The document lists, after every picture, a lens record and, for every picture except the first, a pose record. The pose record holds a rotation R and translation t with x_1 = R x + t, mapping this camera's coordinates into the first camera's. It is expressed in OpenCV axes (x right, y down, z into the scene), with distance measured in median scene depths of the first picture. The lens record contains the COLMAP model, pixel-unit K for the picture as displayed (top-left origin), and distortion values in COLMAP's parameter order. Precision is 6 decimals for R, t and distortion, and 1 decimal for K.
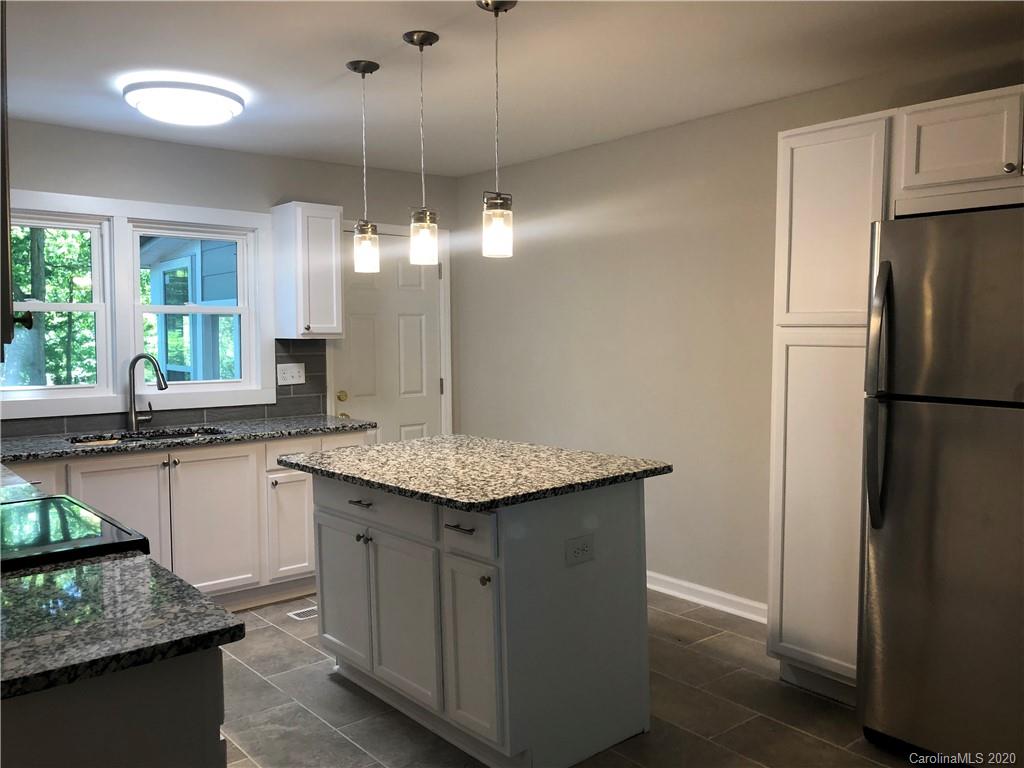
lens RADIAL K [[840.6, 0, 517.6], [0, 840.6, 378.4], [0, 0, 1]] dist [-0.005039, -0.002775]
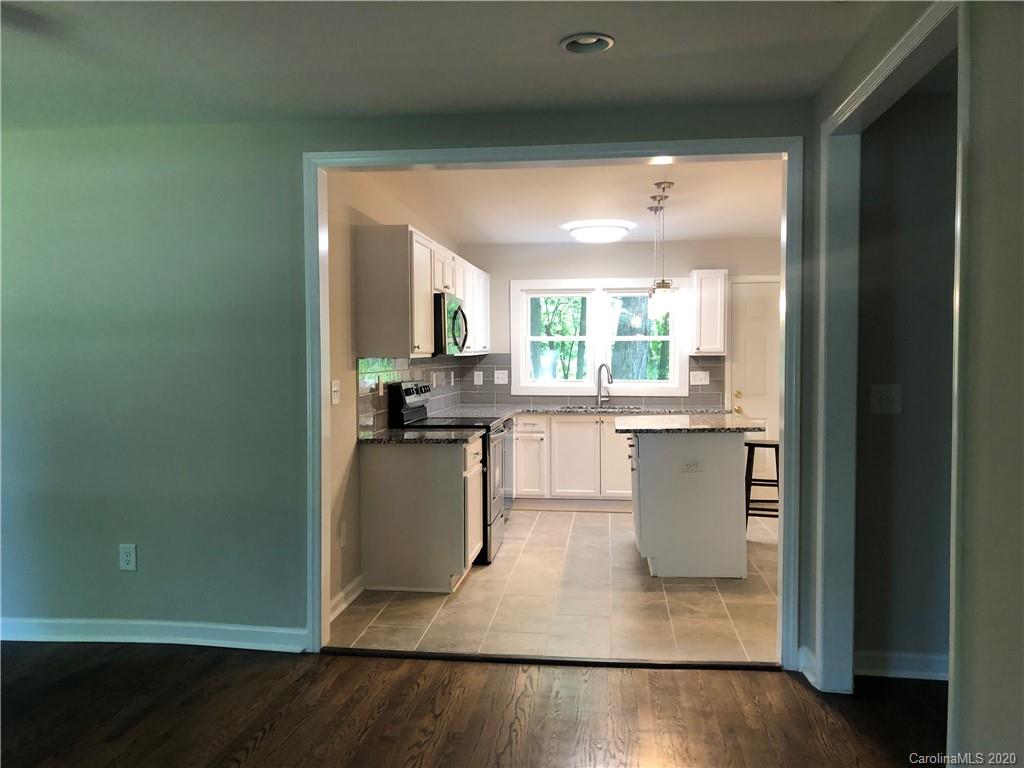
lens RADIAL K [[840.6, 0, 517.6], [0, 840.6, 378.4], [0, 0, 1]] dist [-0.005039, -0.002775]
pose [[0.688190, 0.023285, -0.725157, 0.723373], [-0.042044, 0.999085, -0.007820, 0.024862], [0.724311, 0.035870, 0.688539, -0.367773]]
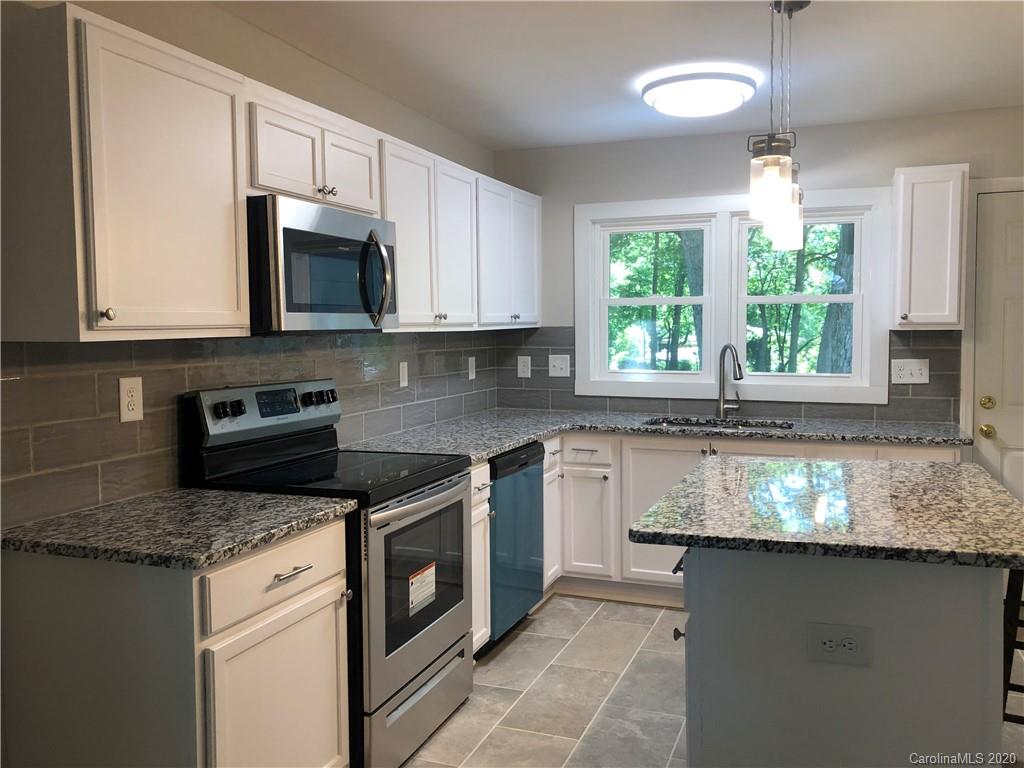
lens RADIAL K [[840.6, 0, 517.6], [0, 840.6, 378.4], [0, 0, 1]] dist [-0.005039, -0.002775]
pose [[0.483375, 0.055735, -0.873638, 0.323532], [-0.046891, 0.998187, 0.037736, -0.013311], [0.874157, 0.022726, 0.485112, 0.275033]]
